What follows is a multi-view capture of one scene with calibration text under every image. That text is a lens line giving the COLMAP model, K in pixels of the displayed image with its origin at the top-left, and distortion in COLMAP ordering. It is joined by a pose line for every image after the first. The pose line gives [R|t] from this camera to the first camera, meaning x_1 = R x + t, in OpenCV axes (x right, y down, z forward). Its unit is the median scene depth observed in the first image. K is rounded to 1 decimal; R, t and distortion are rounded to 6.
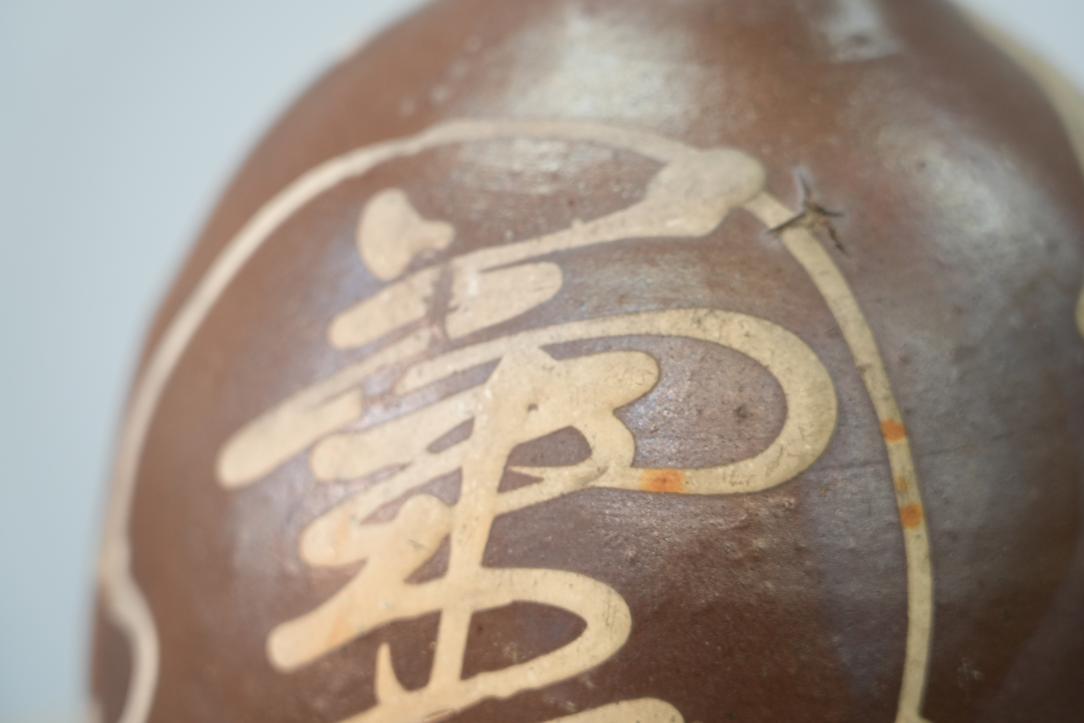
lens RADIAL K [[3326.1, 0, 542.0], [0, 3326.1, 361.5], [0, 0, 1]] dist [0.040219, 0.289356]
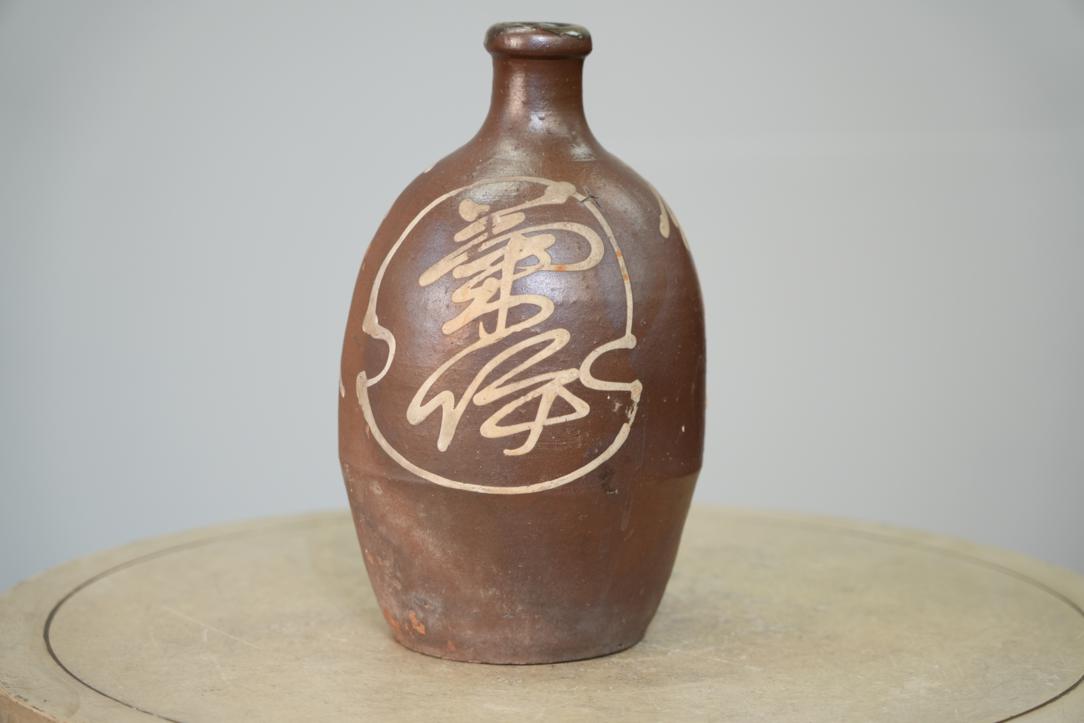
lens RADIAL K [[2786.2, 0, 542.0], [0, 2786.2, 361.5], [0, 0, 1]] dist [0.040762, 0.015307]
pose [[0.963755, -0.032728, 0.264775, -0.771639], [0.072742, 0.987080, -0.142763, 0.556024], [-0.256682, 0.156849, 0.953684, -1.823910]]
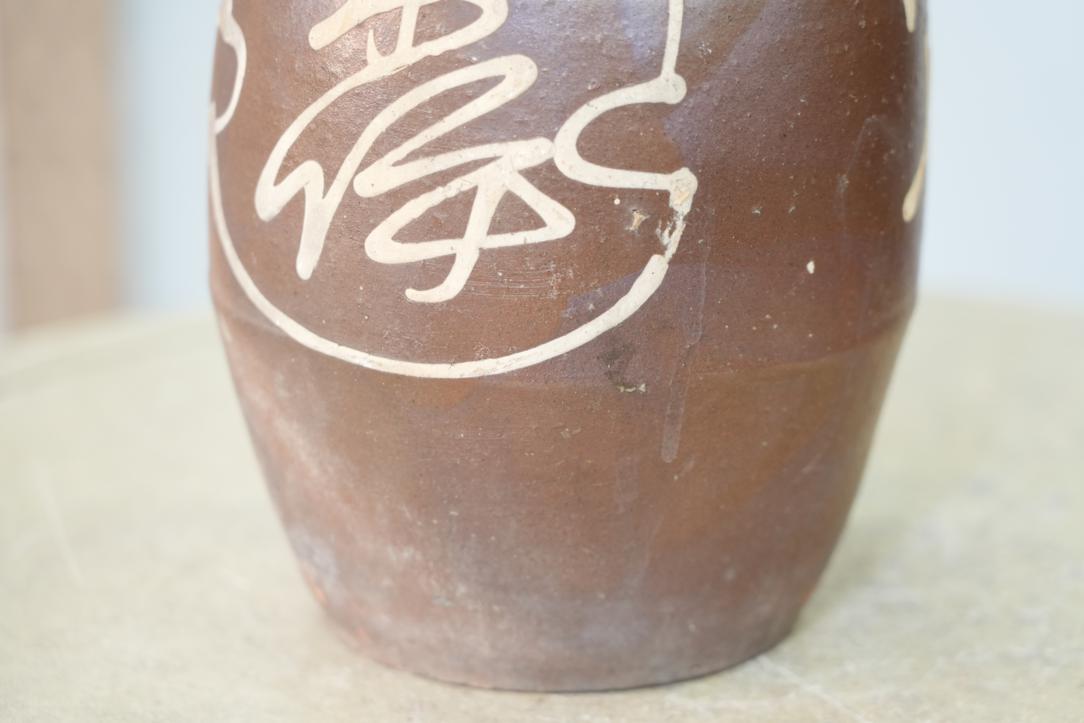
lens RADIAL K [[3326.1, 0, 542.0], [0, 3326.1, 361.5], [0, 0, 1]] dist [0.040219, 0.289356]
pose [[0.997477, 0.029781, -0.064435, 0.160262], [-0.030355, 0.999508, -0.007953, 0.272234], [0.064167, 0.009889, 0.997890, -0.728313]]
